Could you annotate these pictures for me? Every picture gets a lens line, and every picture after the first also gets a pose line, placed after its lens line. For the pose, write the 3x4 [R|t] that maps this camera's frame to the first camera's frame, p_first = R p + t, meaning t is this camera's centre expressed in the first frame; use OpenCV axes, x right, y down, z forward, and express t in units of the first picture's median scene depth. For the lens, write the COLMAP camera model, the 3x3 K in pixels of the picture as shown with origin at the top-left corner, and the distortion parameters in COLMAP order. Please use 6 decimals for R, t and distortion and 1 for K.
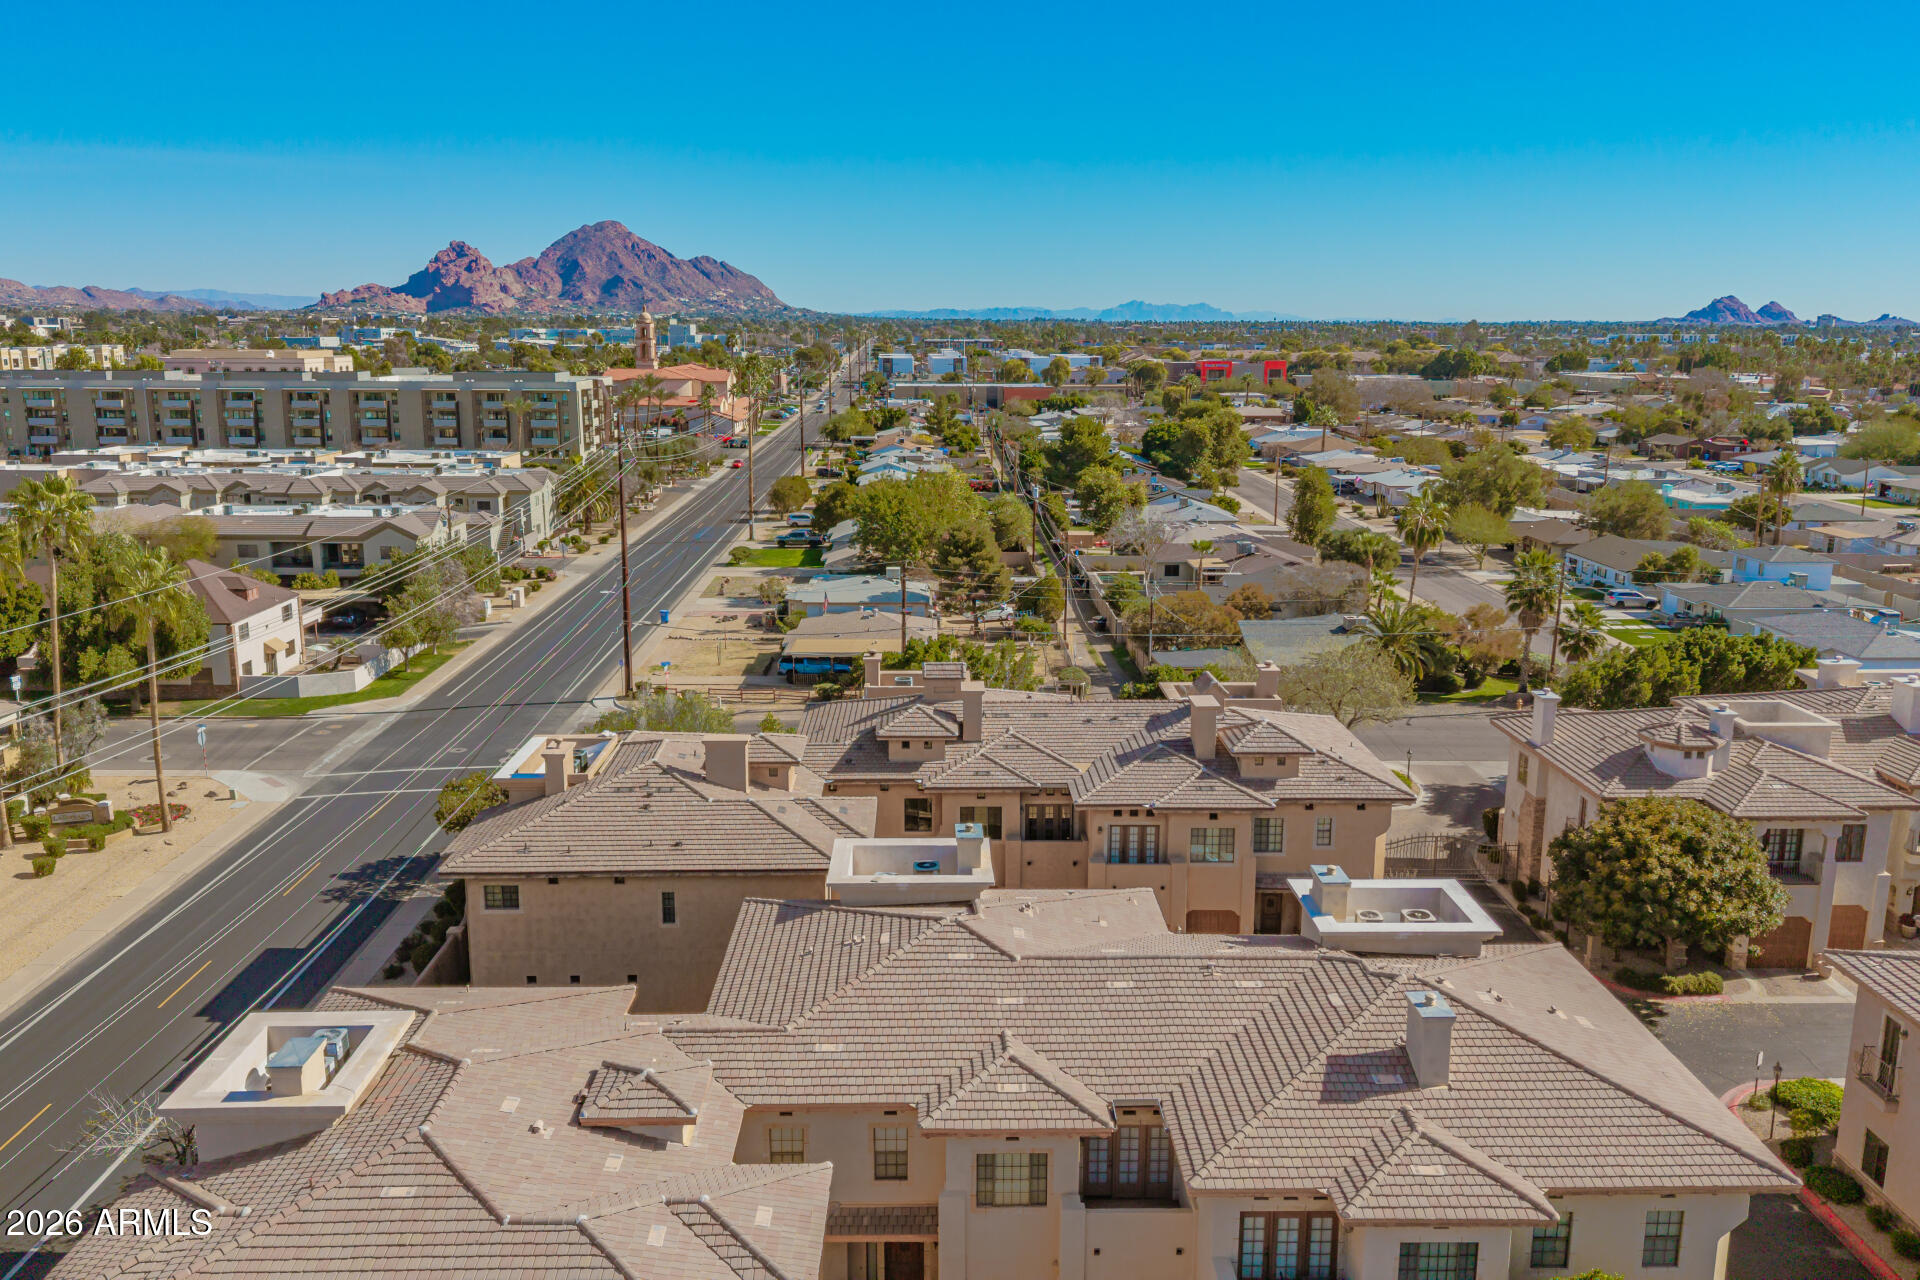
lens RADIAL K [[1495.6, 0, 967.9], [0, 1495.6, 647.2], [0, 0, 1]] dist [0.043328, -0.062995]
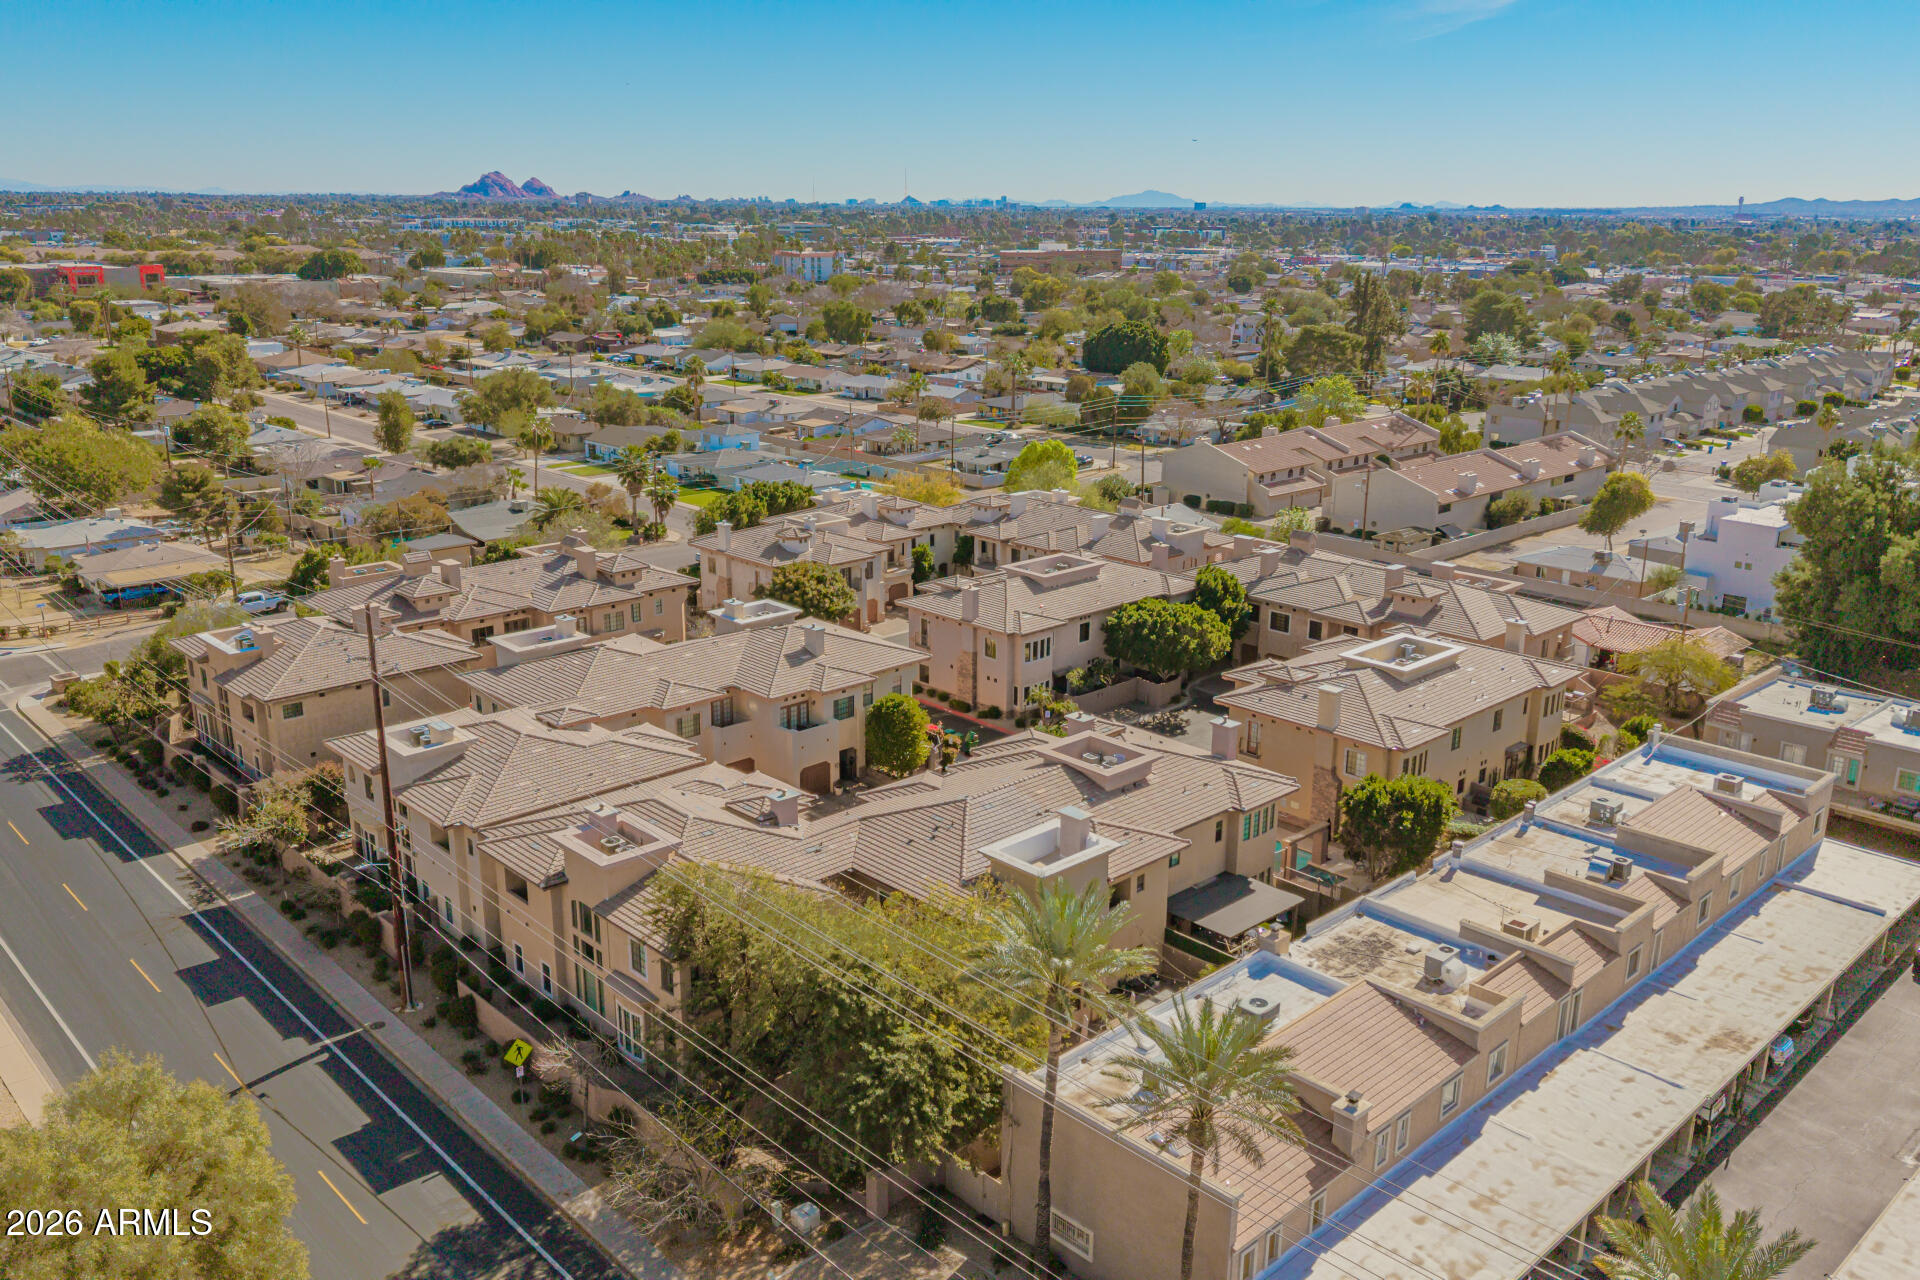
lens RADIAL K [[1495.6, 0, 964.7], [0, 1495.6, 639.2], [0, 0, 1]] dist [0.043328, -0.062995]
pose [[0.730810, -0.183880, 0.657347, -0.331147], [0.133067, 0.982934, 0.127019, -0.012587], [-0.669485, -0.005356, 0.742806, -0.308581]]
